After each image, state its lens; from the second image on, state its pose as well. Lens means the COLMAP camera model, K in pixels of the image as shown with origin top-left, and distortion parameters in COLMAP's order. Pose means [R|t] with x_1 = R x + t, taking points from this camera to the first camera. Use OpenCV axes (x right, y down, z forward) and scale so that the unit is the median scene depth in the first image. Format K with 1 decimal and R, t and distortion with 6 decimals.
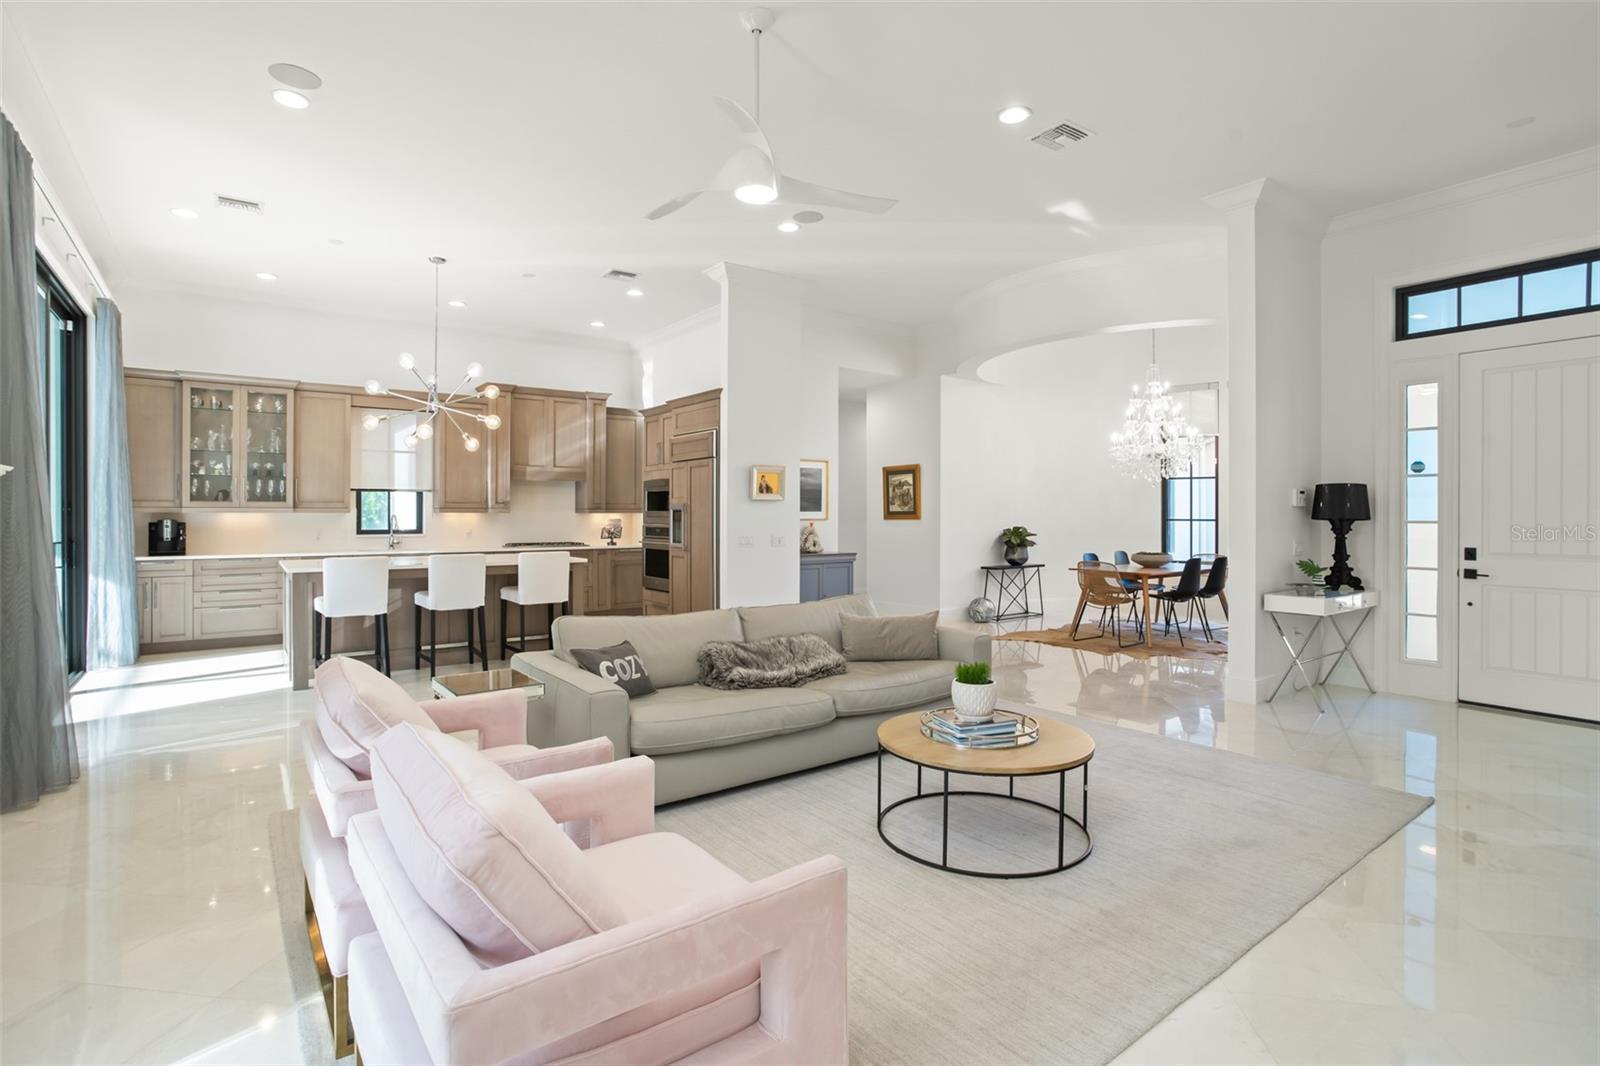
lens RADIAL K [[798.5, 0, 785.6], [0, 798.5, 513.7], [0, 0, 1]] dist [-0.029457, 0.013502]
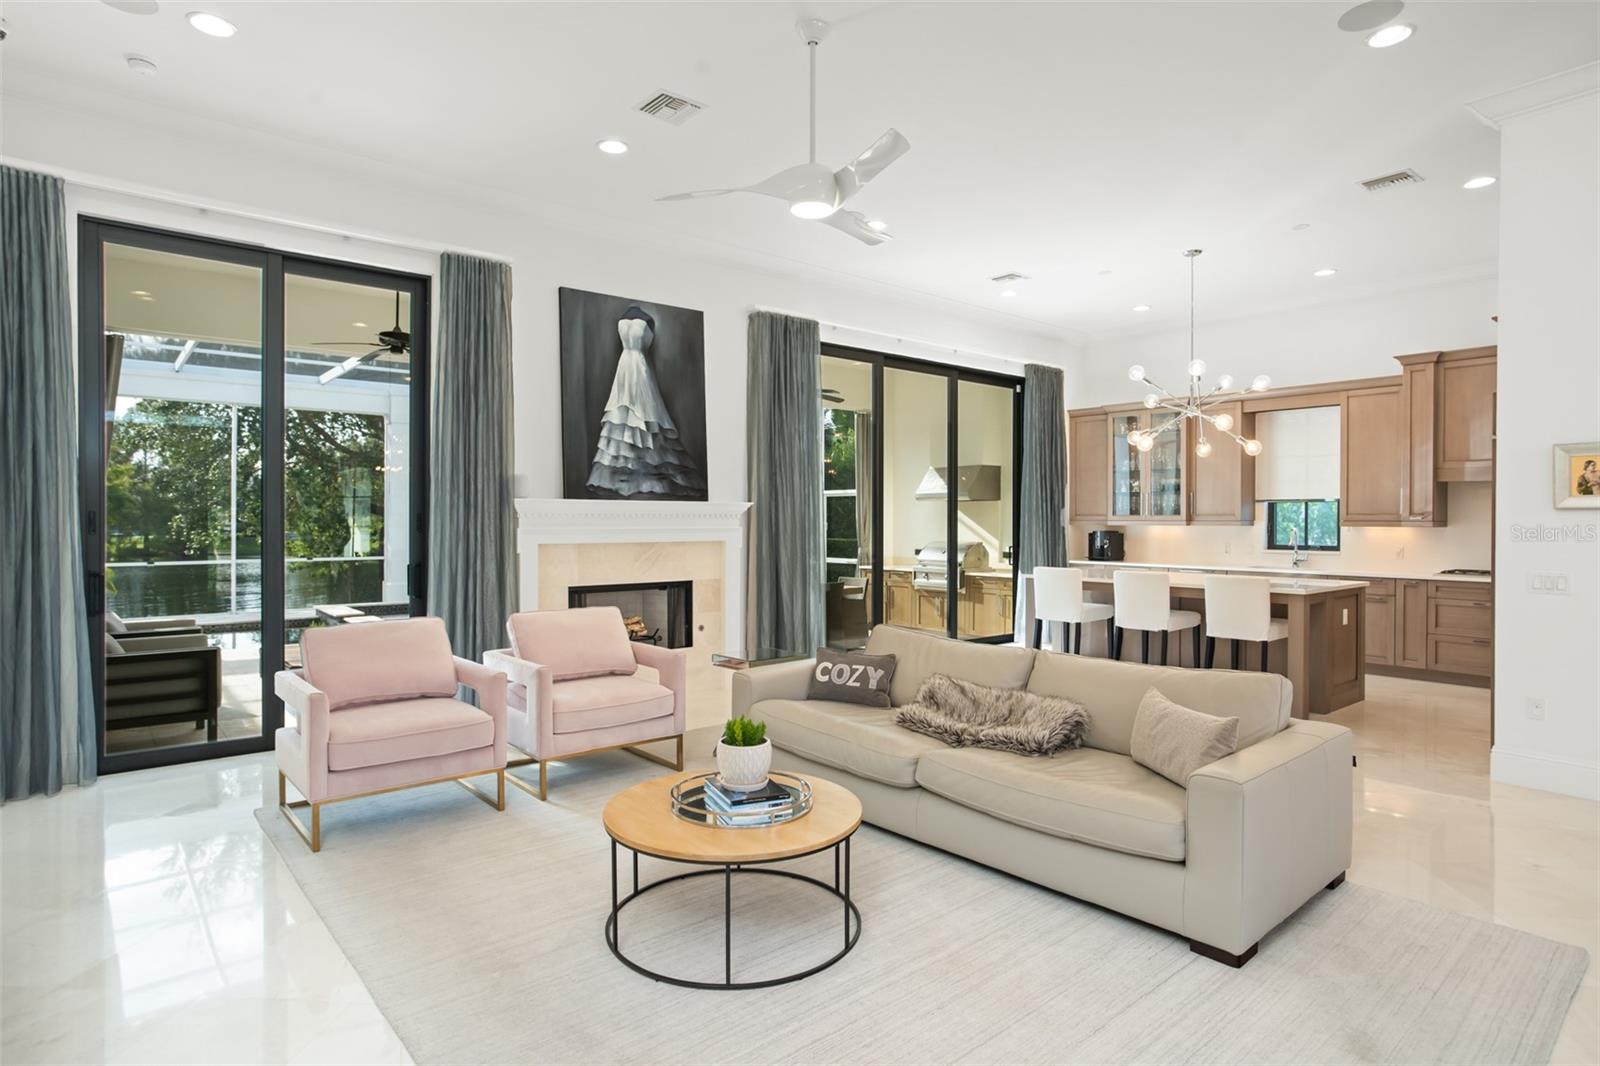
lens RADIAL K [[872.3, 0, 801.2], [0, 872.3, 527.4], [0, 0, 1]] dist [-0.029582, 0.019444]
pose [[0.082051, 0.008375, -0.996593, 0.465224], [-0.003231, 0.999962, 0.008137, -0.006546], [0.996623, 0.002553, 0.082075, 0.406668]]
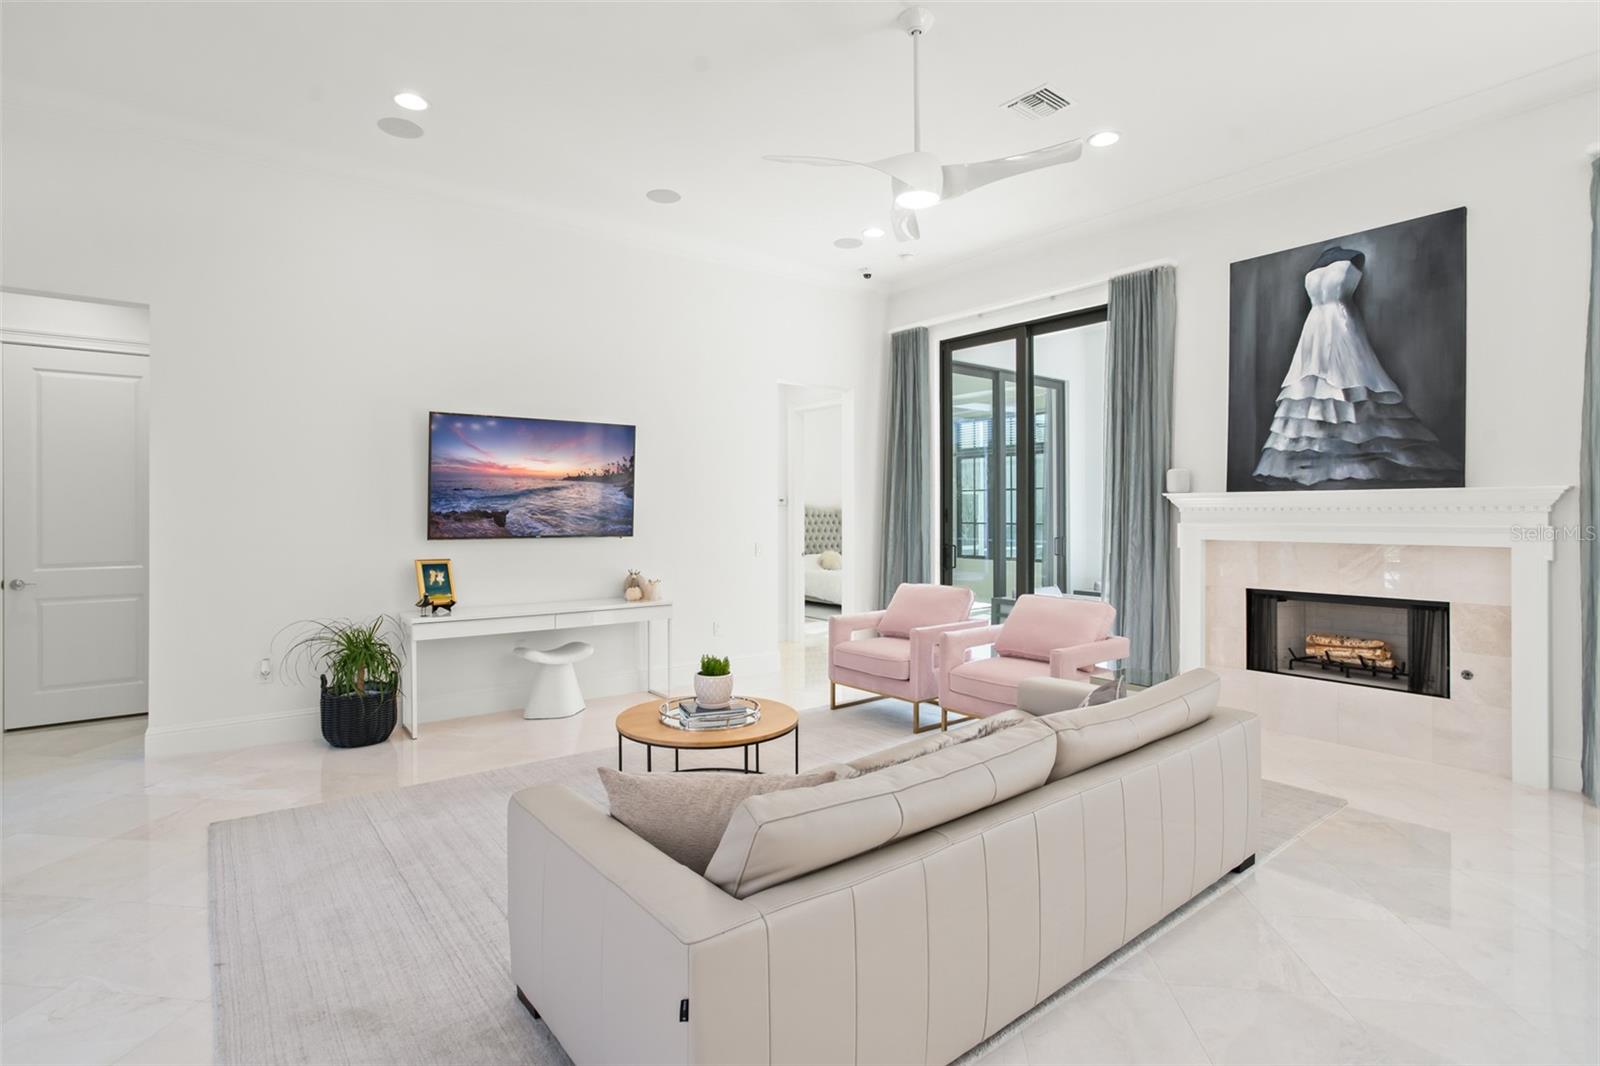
lens RADIAL K [[798.5, 0, 791.8], [0, 798.5, 519.9], [0, 0, 1]] dist [-0.029457, 0.013502]
pose [[-0.999412, -0.003011, -0.034142, 0.064442], [-0.003288, 0.999962, 0.008061, -0.005911], [0.034116, 0.008169, -0.999384, 0.893843]]
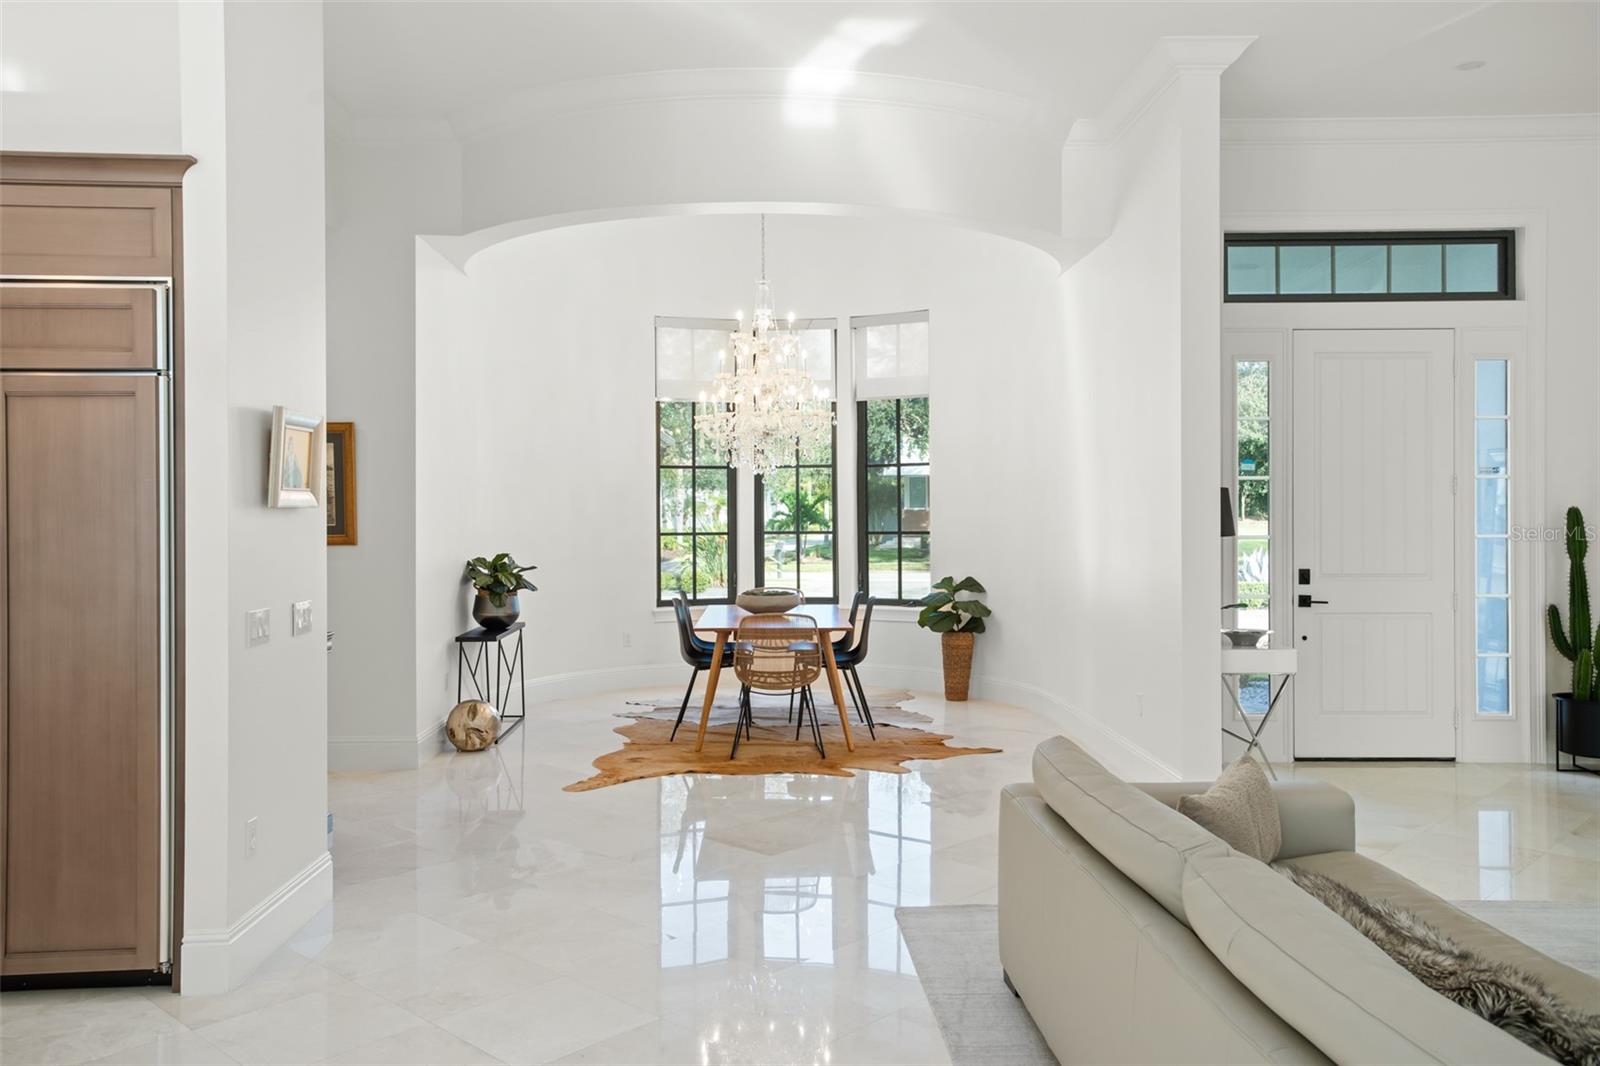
lens RADIAL K [[1245.9, 0, 827.1], [0, 1245.9, 508.0], [0, 0, 1]] dist [0.053117, 0.010894]
pose [[0.554312, -0.000770, 0.832309, -0.331320], [0.004529, 0.999988, -0.002091, -0.013247], [-0.832297, 0.004929, 0.554308, 0.469242]]
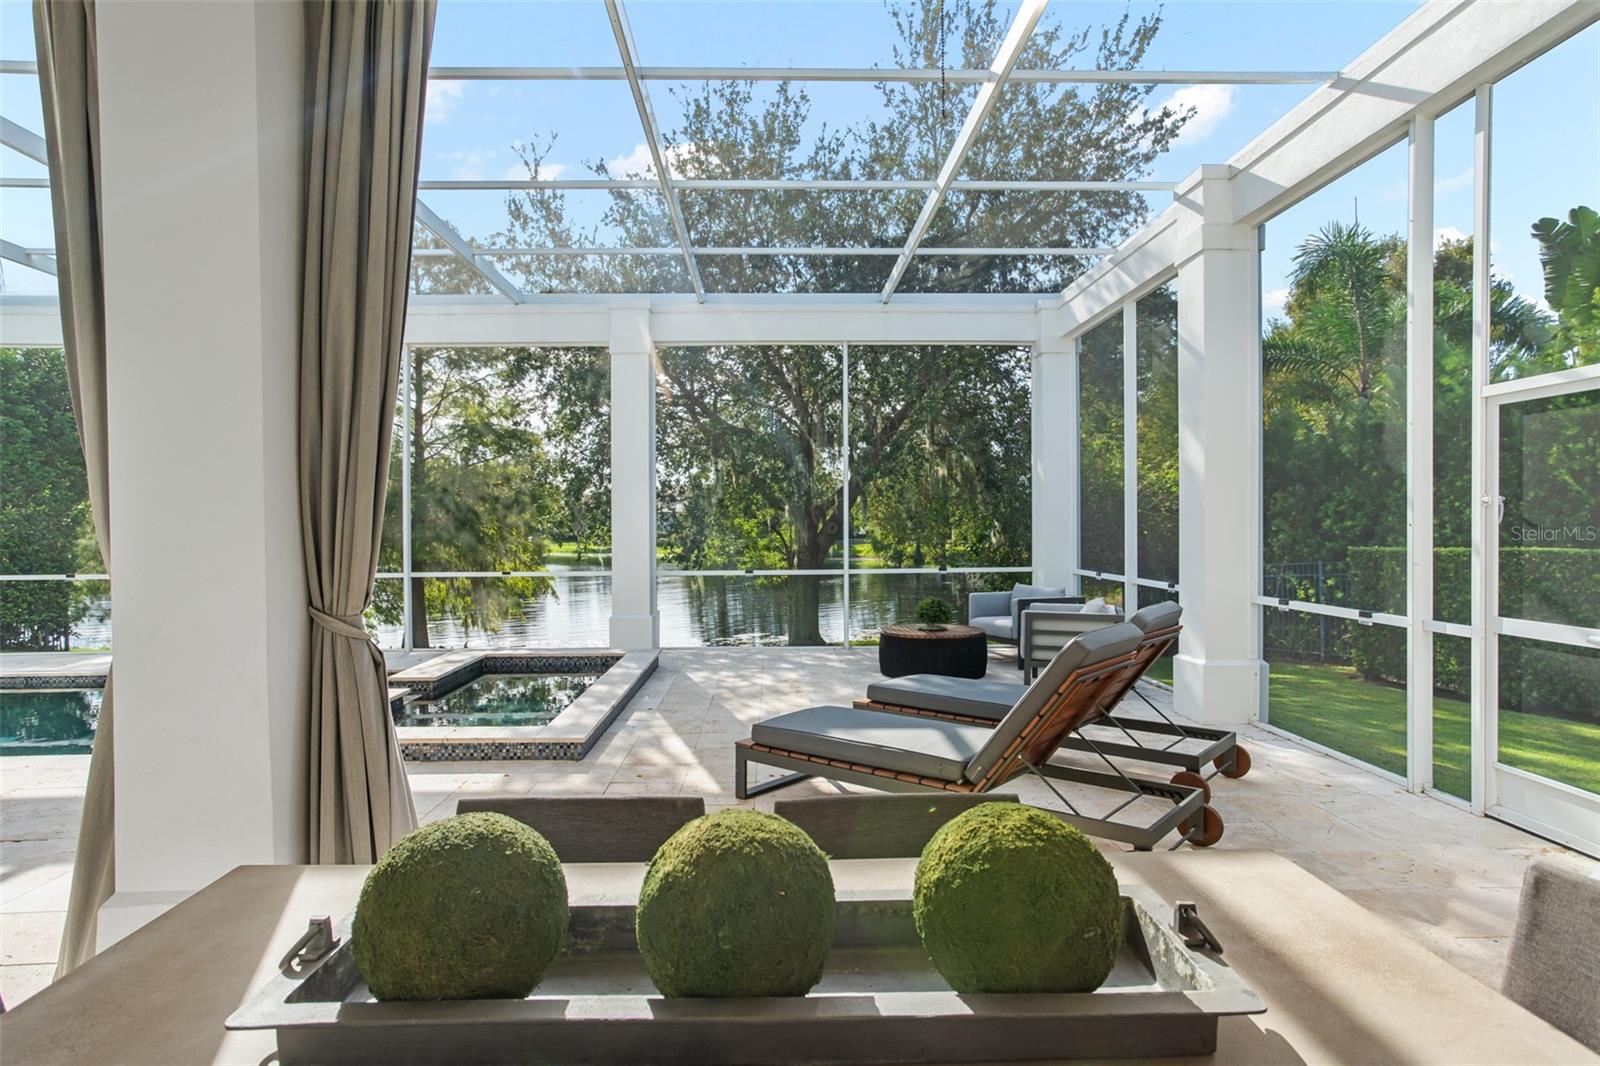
lens RADIAL K [[896.8, 0, 804.2], [0, 896.8, 540.4], [0, 0, 1]] dist [-0.027879, -0.000357]
pose [[-0.554725, 0.016947, -0.831861, -0.644615], [0.004481, 0.999839, 0.017382, 0.013745], [0.832022, 0.005915, -0.554711, 0.553364]]
